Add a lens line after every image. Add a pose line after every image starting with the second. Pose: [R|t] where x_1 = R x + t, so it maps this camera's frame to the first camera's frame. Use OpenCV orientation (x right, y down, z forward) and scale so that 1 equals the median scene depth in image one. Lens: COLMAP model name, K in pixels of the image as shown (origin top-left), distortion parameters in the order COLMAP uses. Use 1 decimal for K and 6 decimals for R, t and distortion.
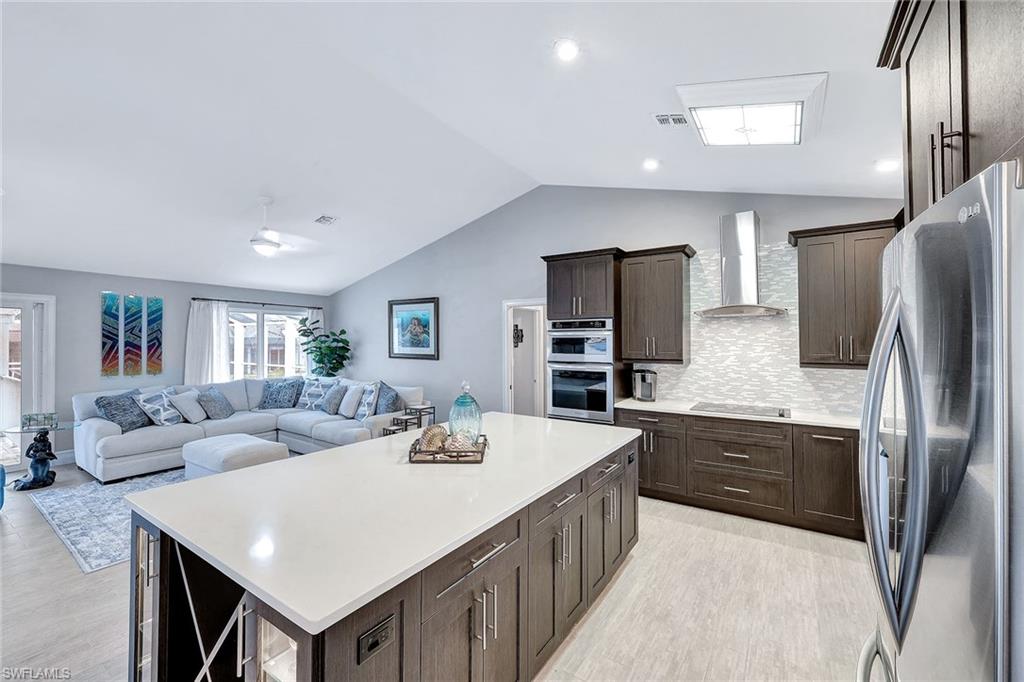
lens RADIAL K [[417.2, 0, 510.0], [0, 417.2, 335.2], [0, 0, 1]] dist [0.000890, 0.000037]
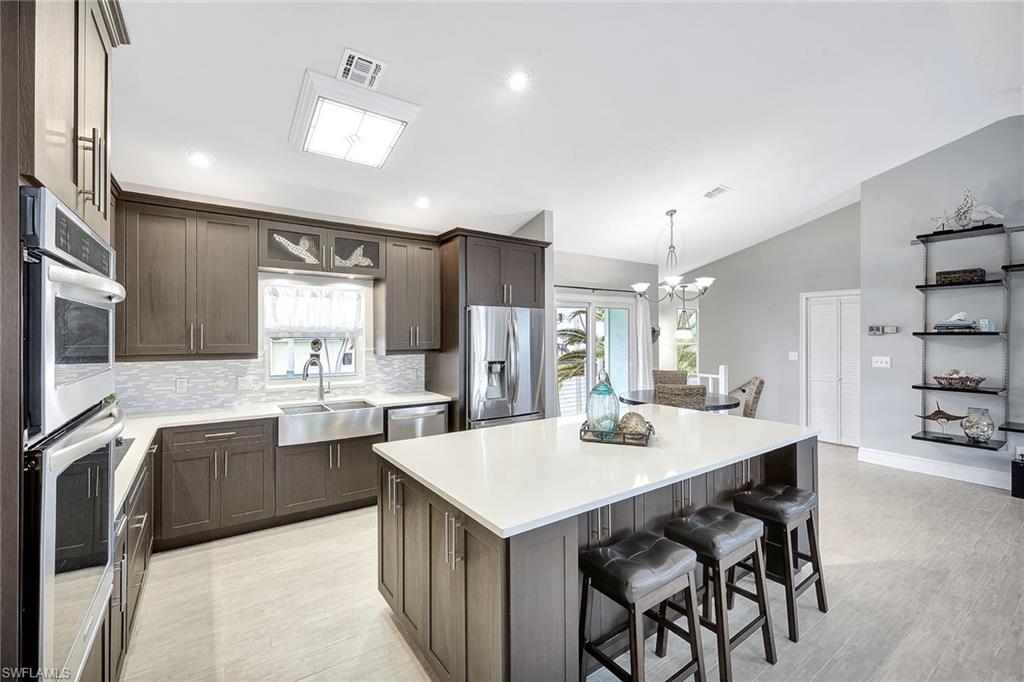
lens RADIAL K [[456.1, 0, 512.0], [0, 456.1, 341.0], [0, 0, 1]] dist [-0.000599, -0.000358]
pose [[-0.940782, 0.006782, 0.338945, -0.107448], [0.001985, 0.999893, -0.014498, 0.030025], [-0.339007, -0.012967, -0.940694, 0.914327]]
